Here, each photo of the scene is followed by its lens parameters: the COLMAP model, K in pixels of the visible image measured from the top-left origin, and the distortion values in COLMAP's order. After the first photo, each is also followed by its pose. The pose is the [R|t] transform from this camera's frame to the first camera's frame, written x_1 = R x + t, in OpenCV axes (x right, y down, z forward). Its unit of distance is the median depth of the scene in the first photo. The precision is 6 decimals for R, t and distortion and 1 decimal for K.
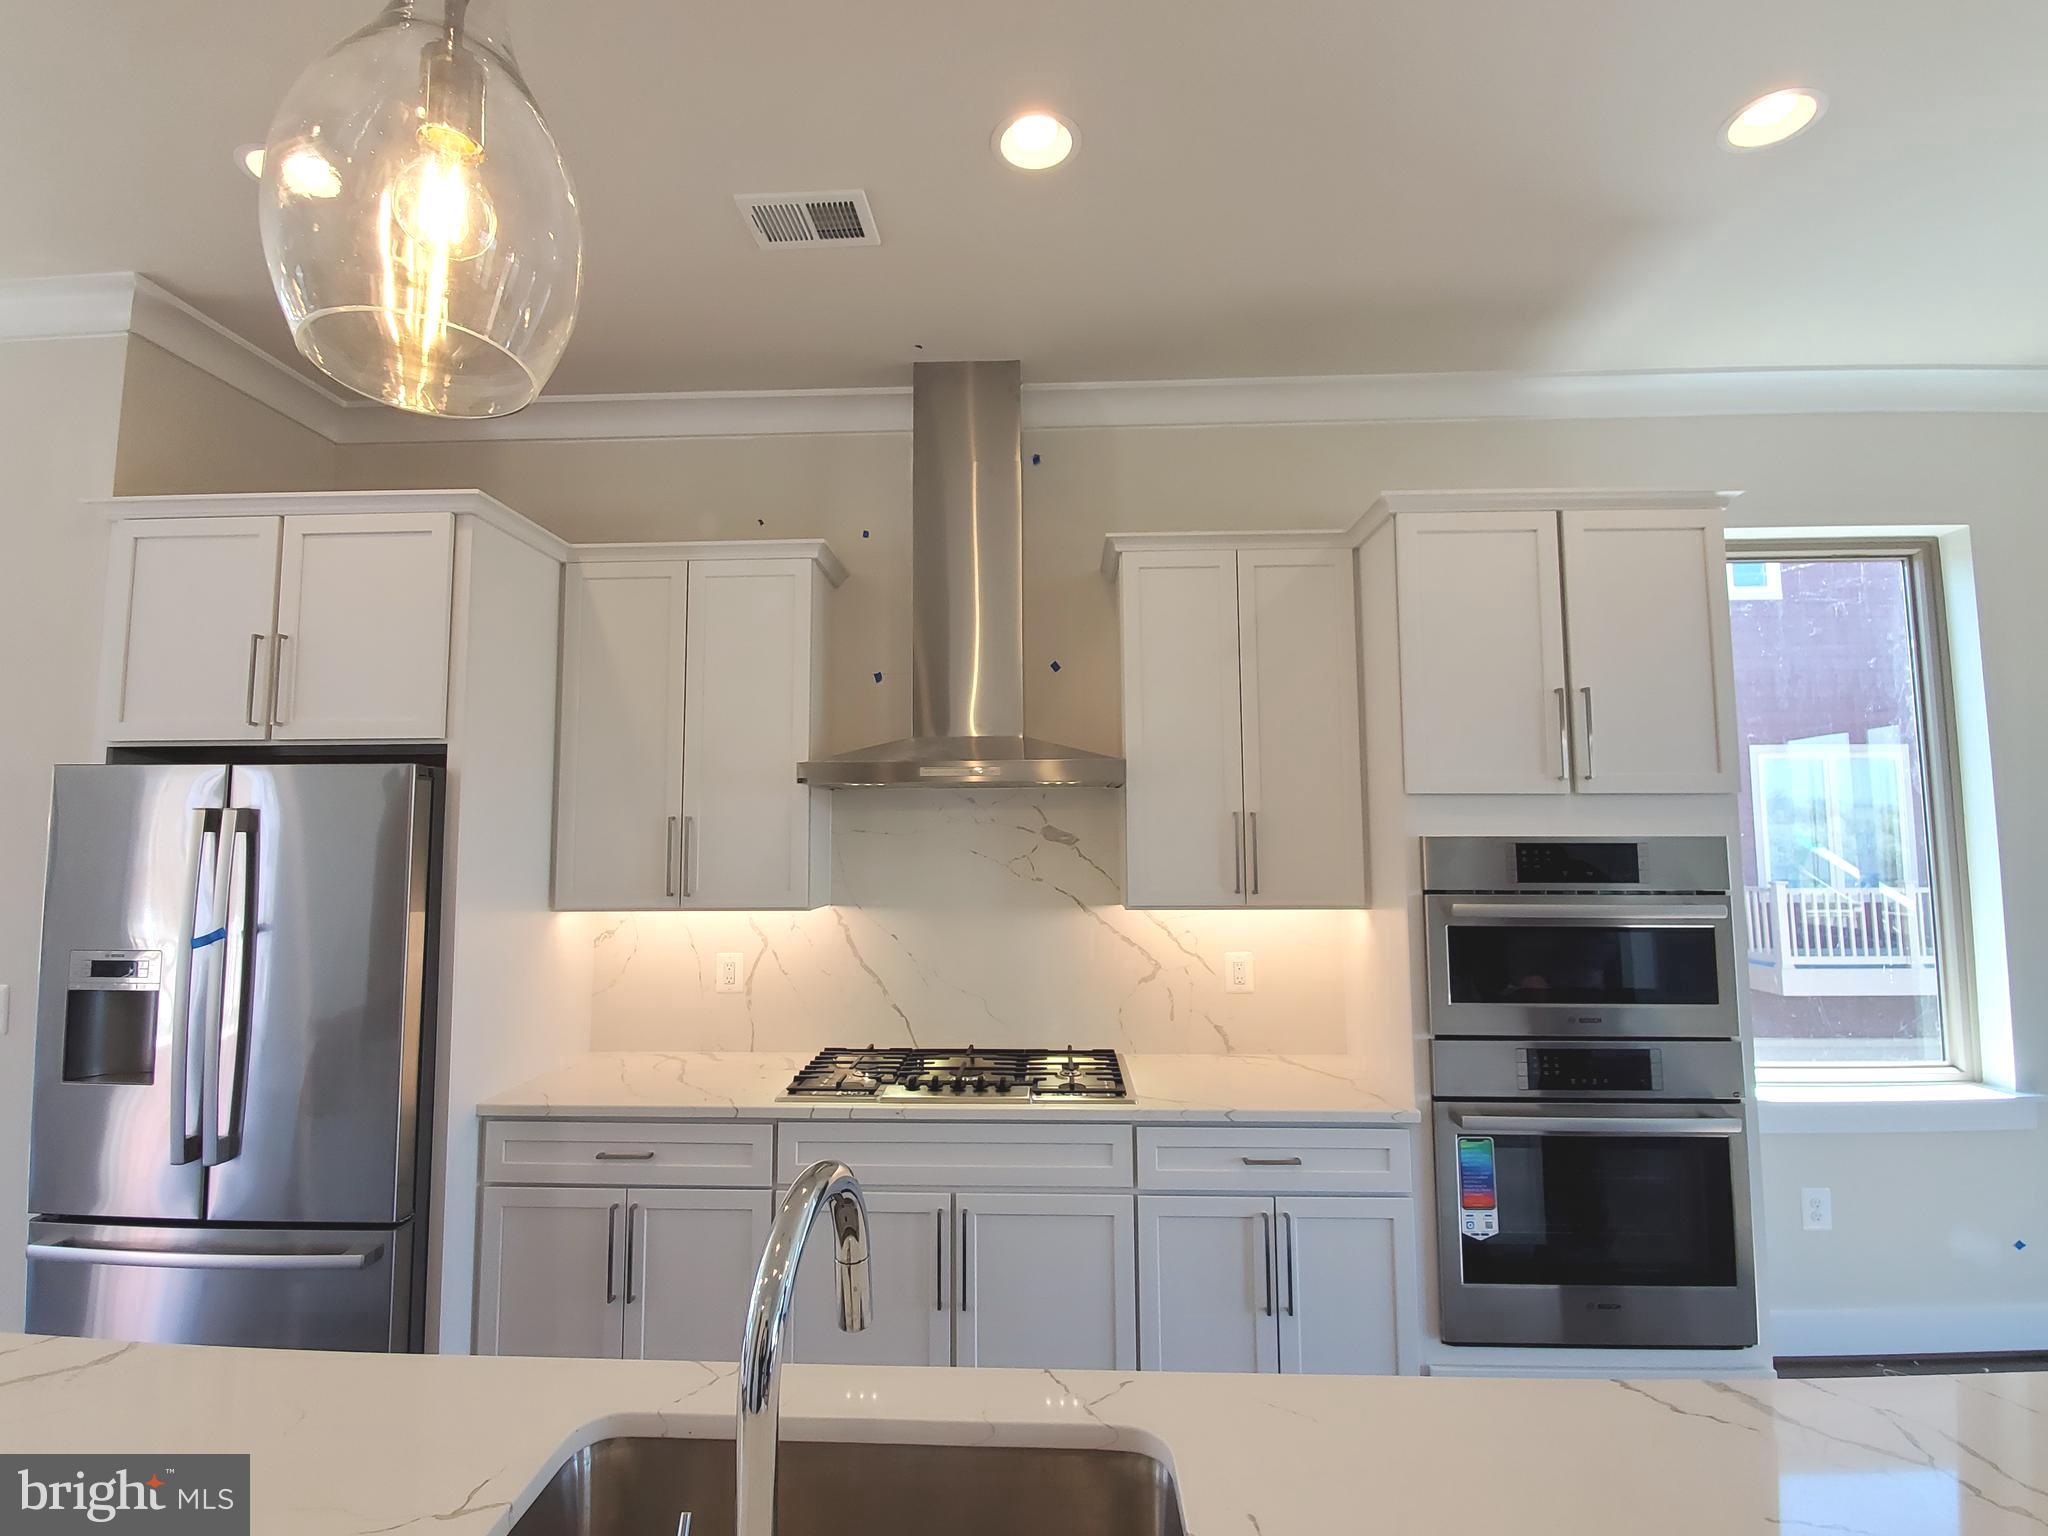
lens RADIAL K [[953.6, 0, 1016.0], [0, 953.6, 761.3], [0, 0, 1]] dist [0.000513, -0.000101]
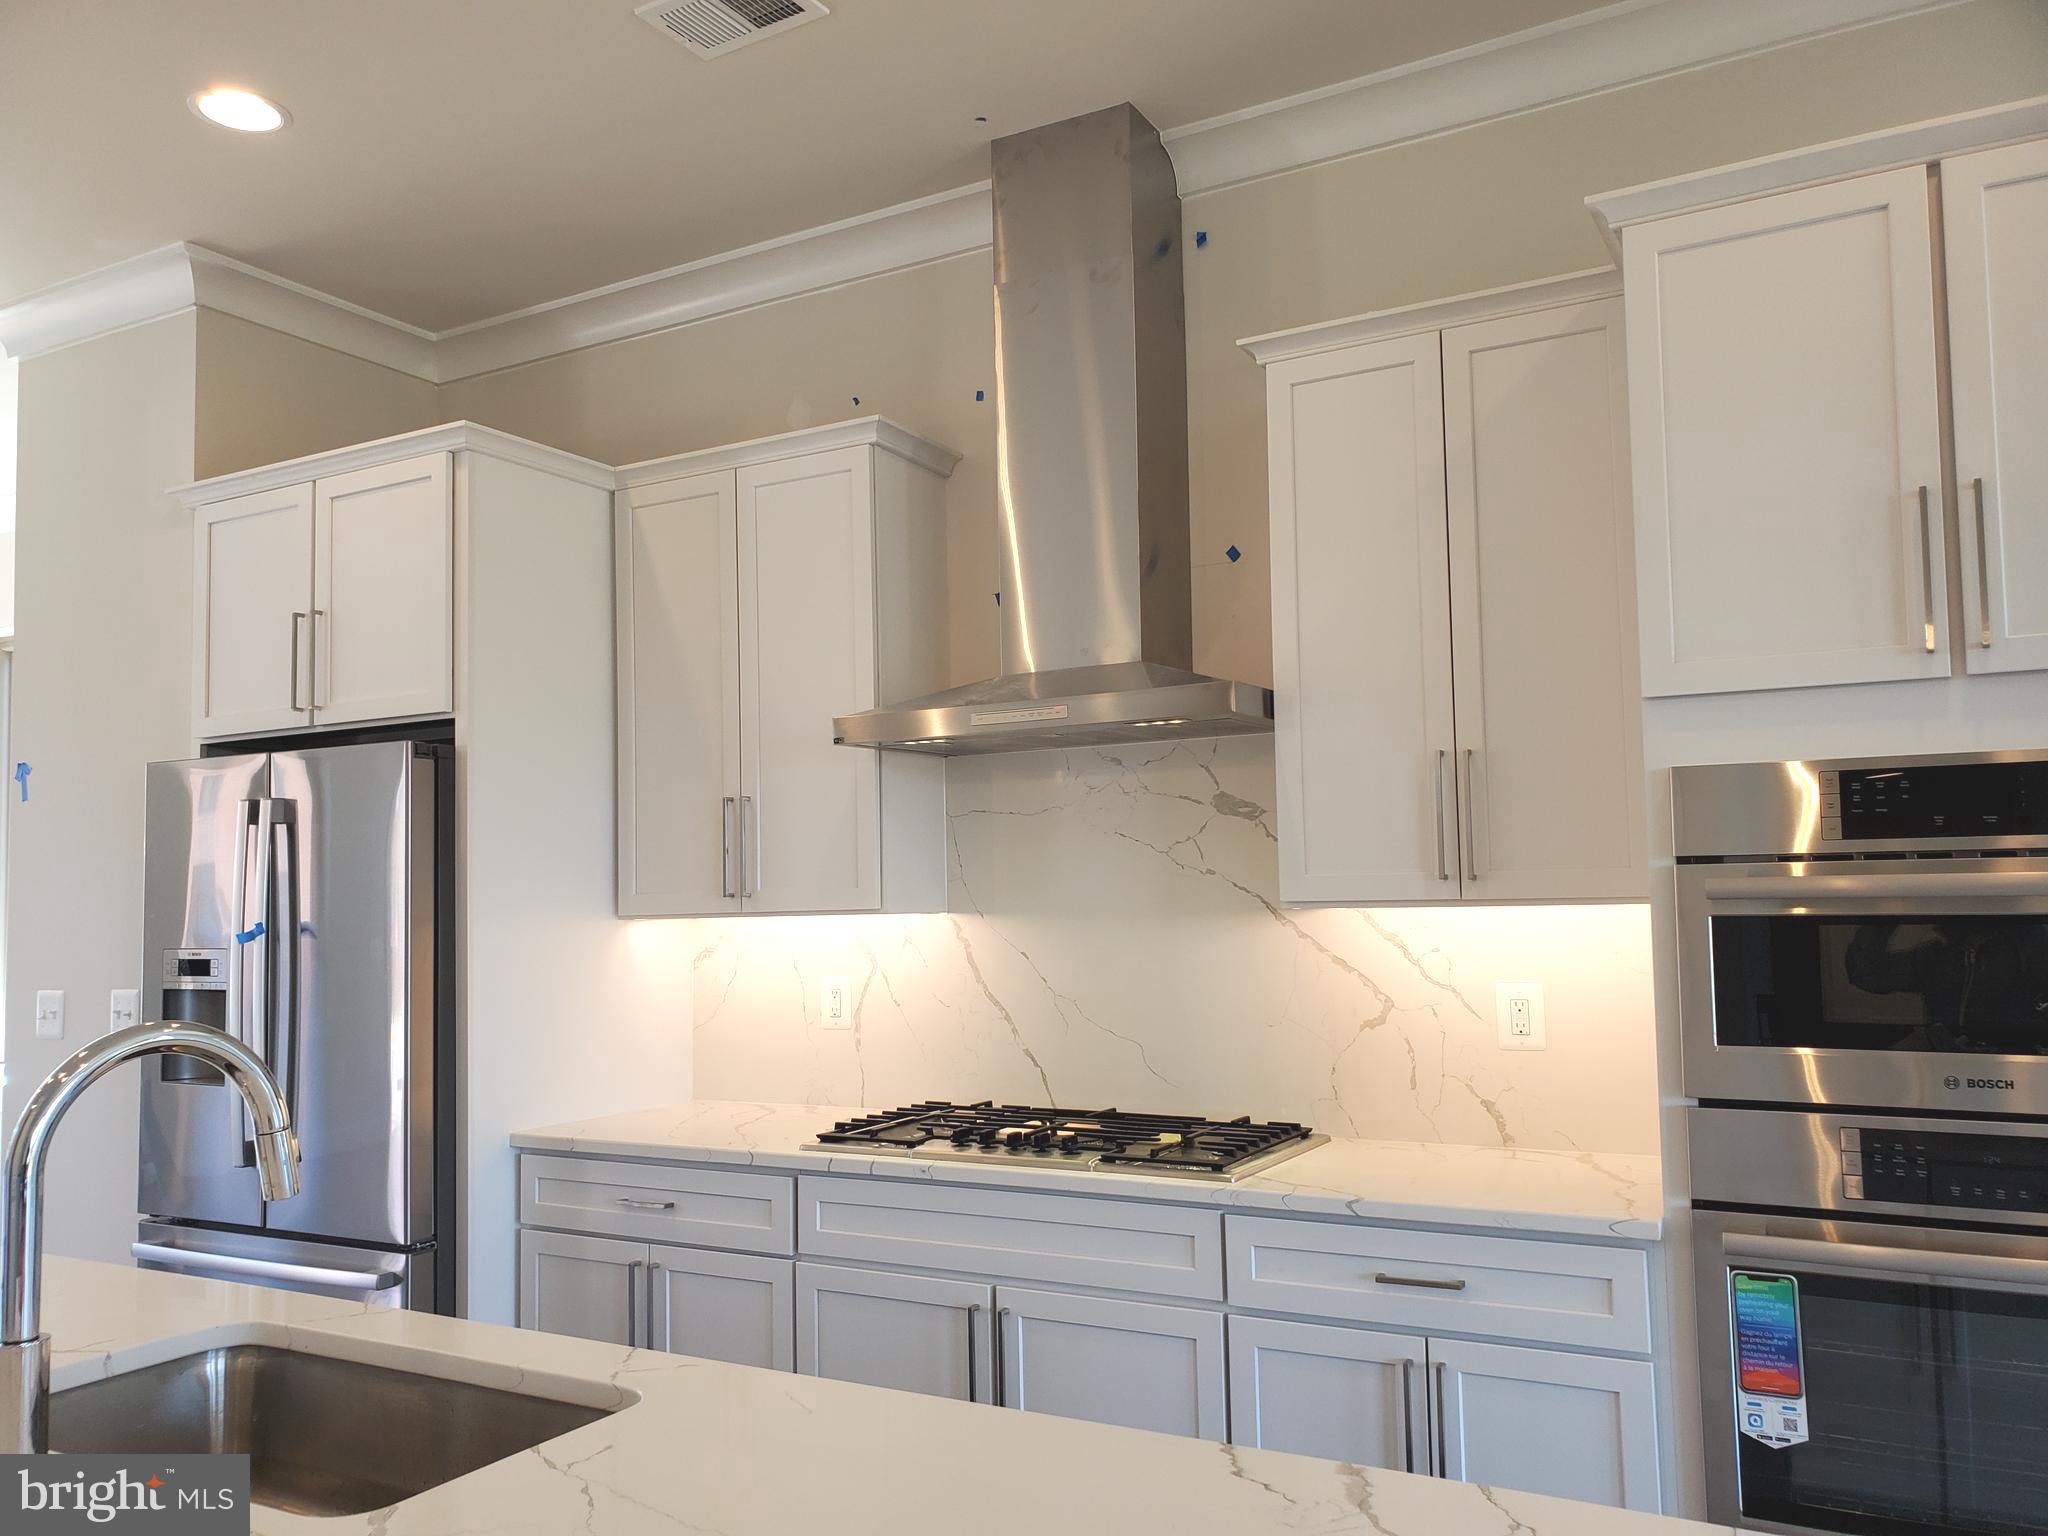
lens RADIAL K [[1570.3, 0, 1028.2], [0, 1570.3, 795.3], [0, 0, 1]] dist [0.021496, -0.009176]
pose [[0.893831, -0.042822, -0.446354, 0.507204], [0.053729, 0.998486, 0.011801, 0.063130], [0.445173, -0.034530, 0.894779, -0.057031]]
